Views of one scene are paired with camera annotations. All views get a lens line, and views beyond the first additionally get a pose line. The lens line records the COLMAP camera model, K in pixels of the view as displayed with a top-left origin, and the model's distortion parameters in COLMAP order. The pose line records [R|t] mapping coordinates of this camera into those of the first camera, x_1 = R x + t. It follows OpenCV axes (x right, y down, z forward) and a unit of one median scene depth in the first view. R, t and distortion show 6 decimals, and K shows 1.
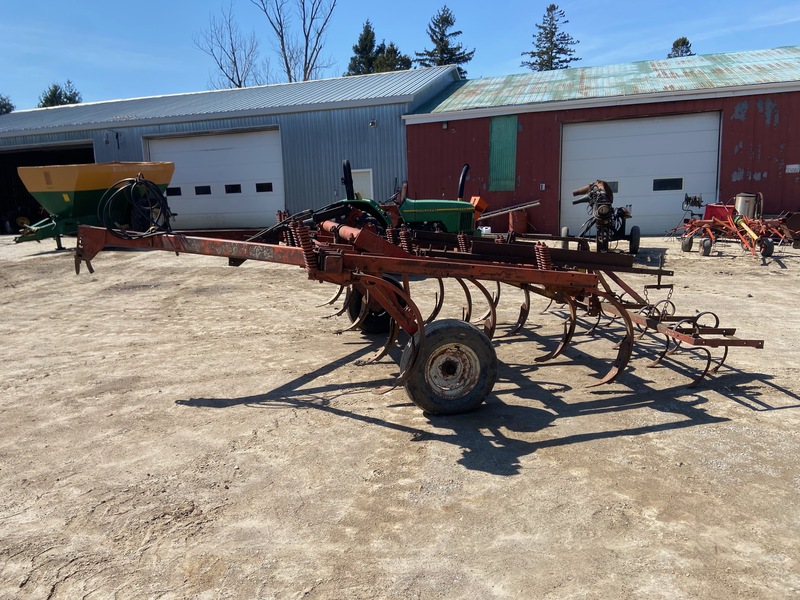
lens RADIAL K [[598.2, 0, 391.5], [0, 598.2, 299.6], [0, 0, 1]] dist [0.132012, -0.164594]
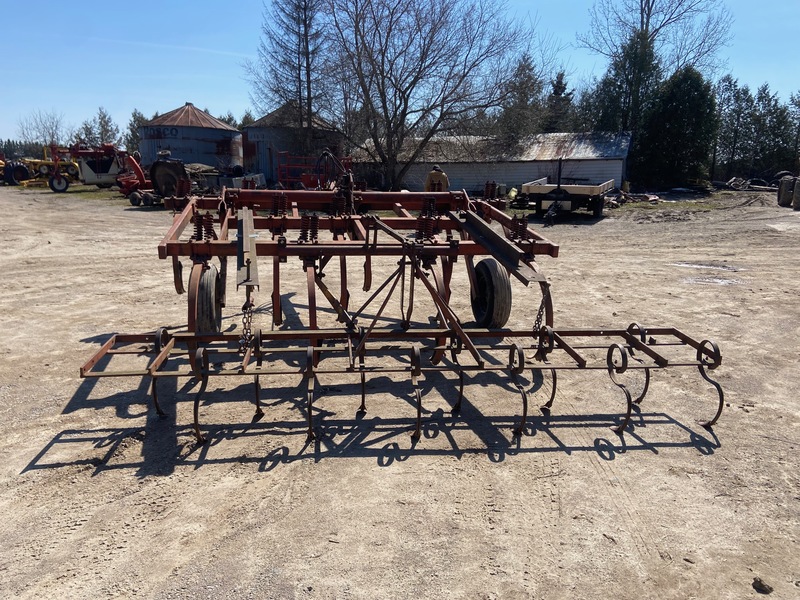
lens RADIAL K [[599.9, 0, 394.5], [0, 599.9, 301.5], [0, 0, 1]] dist [0.126490, -0.156162]
pose [[-0.031424, 0.238278, -0.970689, 1.208241], [-0.184269, 0.953140, 0.239935, -0.242585], [0.982373, 0.186407, 0.013956, 1.253343]]
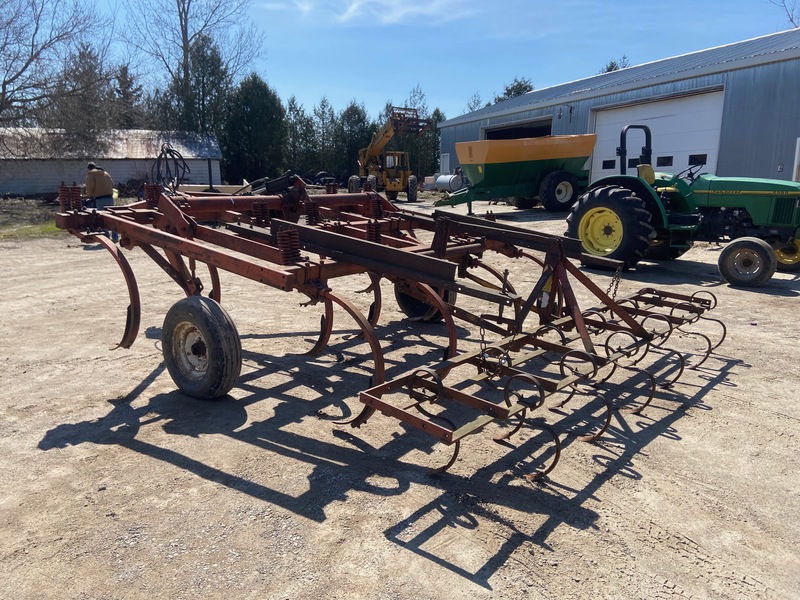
lens RADIAL K [[599.9, 0, 394.5], [0, 599.9, 301.5], [0, 0, 1]] dist [0.126490, -0.156162]
pose [[0.652990, 0.185409, -0.734321, 0.894490], [-0.153115, 0.981869, 0.111757, -0.101208], [0.741728, 0.039460, 0.669539, 0.534072]]
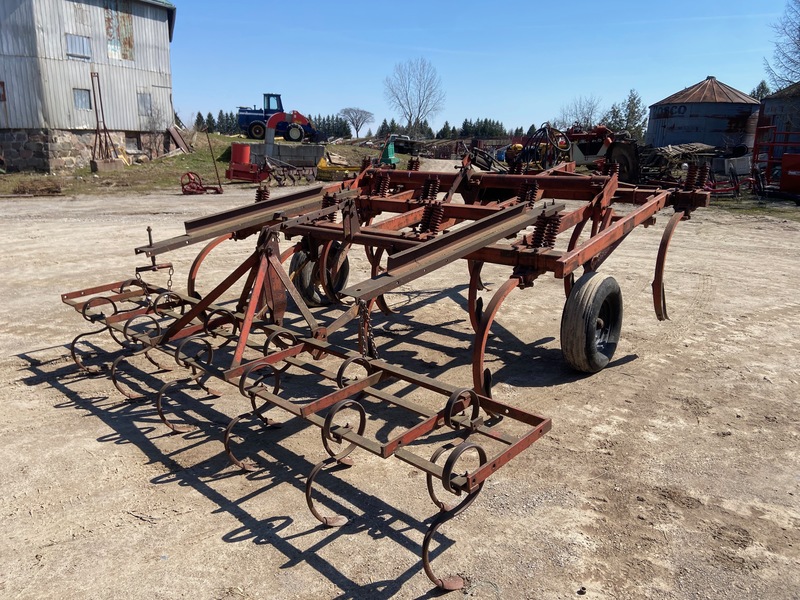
lens RADIAL K [[599.9, 0, 394.5], [0, 599.9, 301.5], [0, 0, 1]] dist [0.126490, -0.156162]
pose [[-0.773010, 0.177925, -0.608932, 0.742417], [-0.097139, 0.915348, 0.390771, -0.346132], [0.626912, 0.361221, -0.690290, 1.899617]]
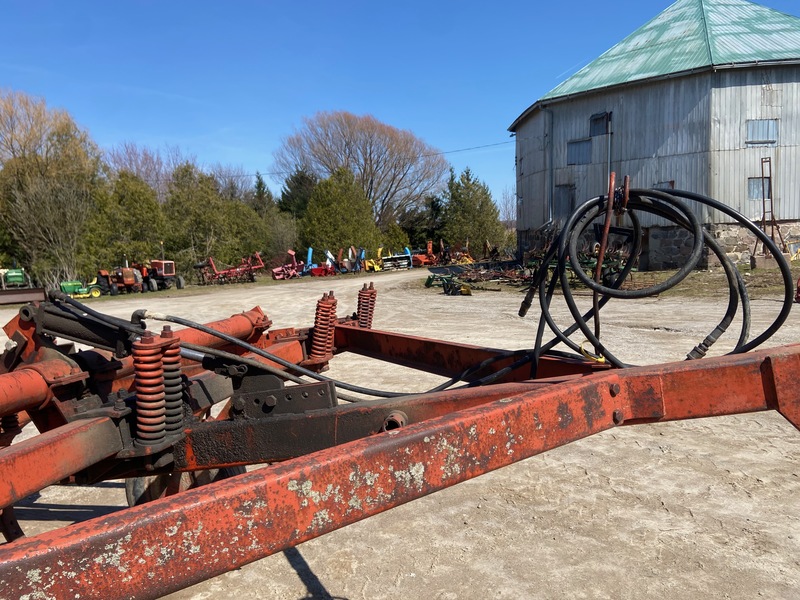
lens RADIAL K [[604.8, 0, 396.9], [0, 604.8, 298.5], [0, 0, 1]] dist [0.120461, -0.149165]
pose [[-0.892273, 0.021656, 0.450977, -0.464658], [0.137547, 0.964407, 0.225830, -0.238857], [-0.430035, 0.263533, -0.863493, 1.373326]]
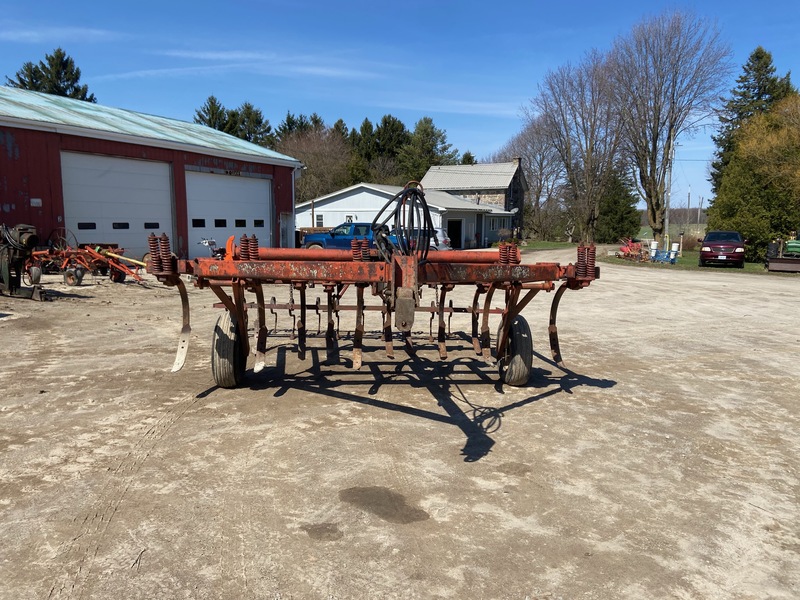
lens RADIAL K [[604.8, 0, 396.9], [0, 604.8, 298.5], [0, 0, 1]] dist [0.120461, -0.149165]
pose [[0.128268, -0.088941, 0.987743, -1.183482], [0.145763, 0.986845, 0.069931, -0.125859], [-0.980969, 0.135006, 0.139545, 0.960302]]
